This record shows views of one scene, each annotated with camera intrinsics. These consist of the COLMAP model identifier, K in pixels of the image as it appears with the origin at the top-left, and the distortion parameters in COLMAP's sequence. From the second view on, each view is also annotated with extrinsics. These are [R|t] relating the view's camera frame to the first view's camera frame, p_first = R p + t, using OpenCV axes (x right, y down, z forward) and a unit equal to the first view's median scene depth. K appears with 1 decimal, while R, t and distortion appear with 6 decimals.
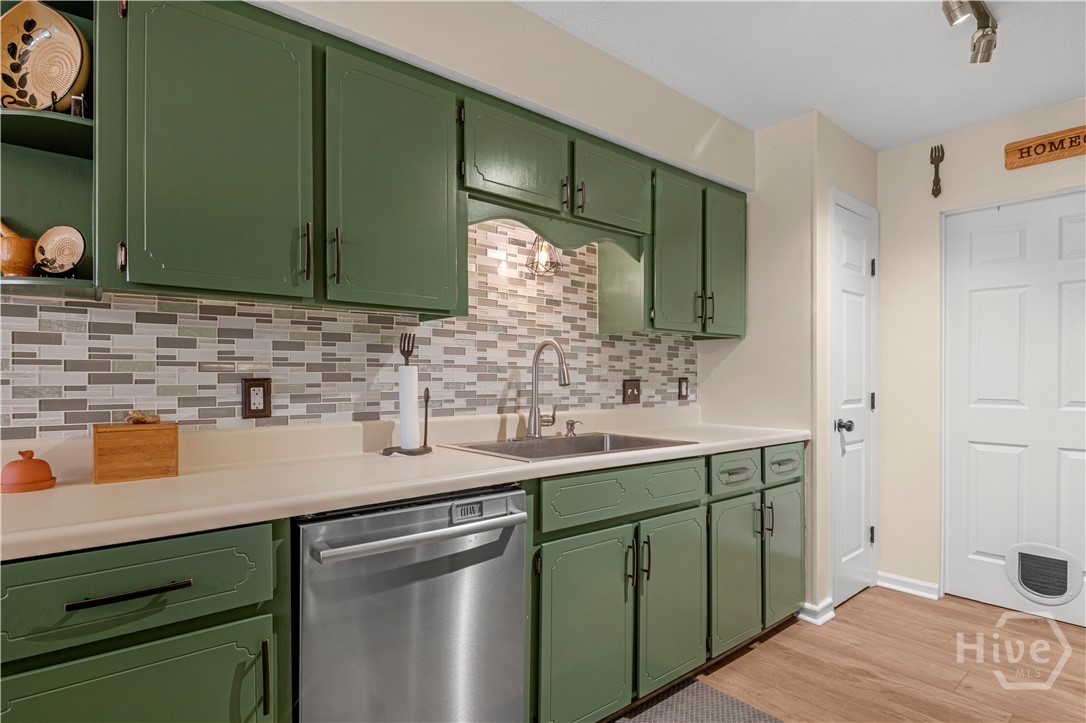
lens RADIAL K [[544.0, 0, 540.2], [0, 544.0, 376.5], [0, 0, 1]] dist [-0.001605, -0.012665]
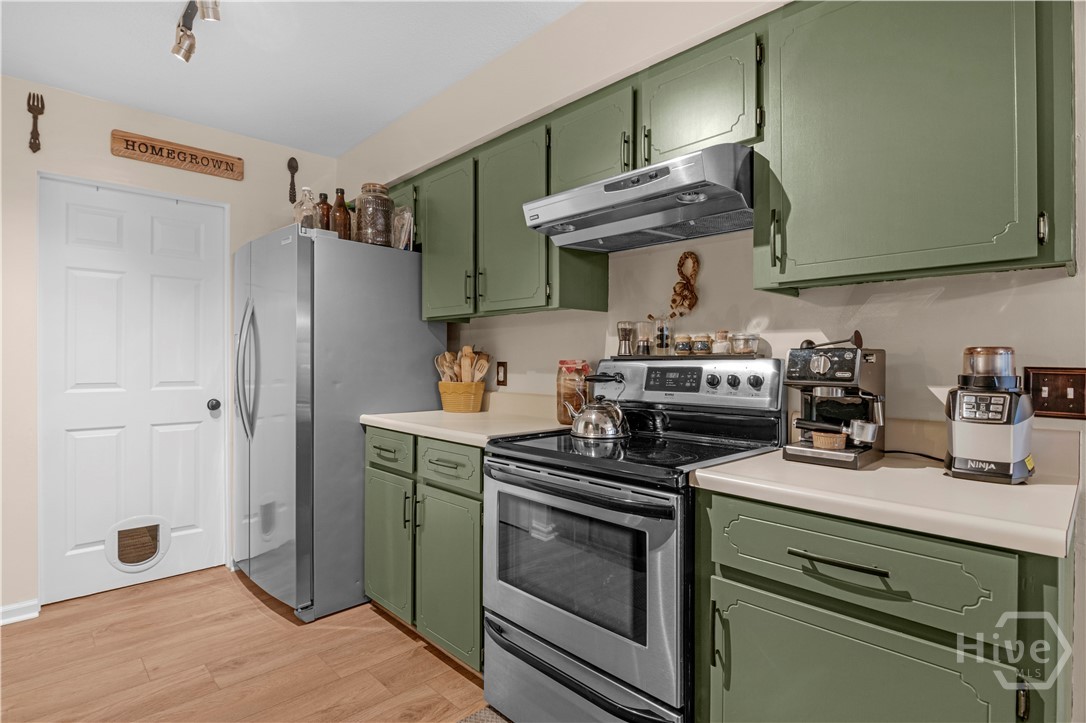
lens RADIAL K [[541.8, 0, 539.3], [0, 541.8, 366.0], [0, 0, 1]] dist [-0.005026, -0.012607]
pose [[-0.083763, -0.010564, 0.996430, -0.215743], [0.000701, 0.999943, 0.010660, 0.001137], [-0.996485, 0.001591, -0.083750, 0.311782]]
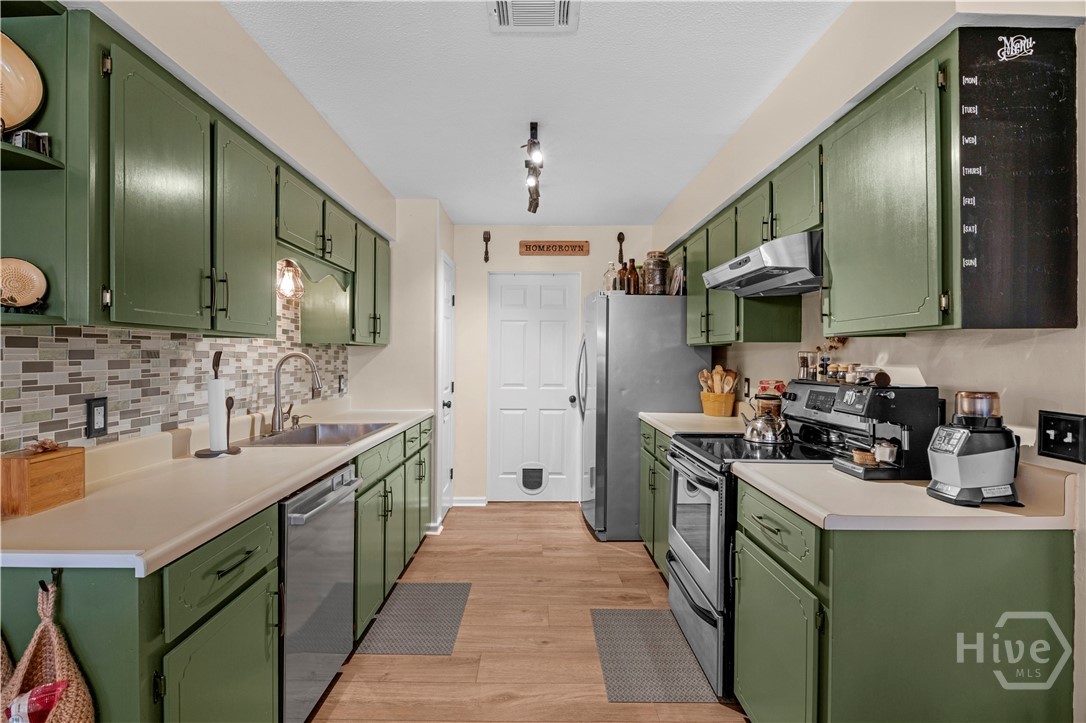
lens RADIAL K [[541.8, 0, 539.3], [0, 541.8, 366.0], [0, 0, 1]] dist [-0.005026, -0.012607]
pose [[0.622810, -0.011138, 0.782294, -0.540118], [-0.003513, 0.999849, 0.017032, -0.052206], [-0.782365, -0.013356, 0.622677, -0.186505]]
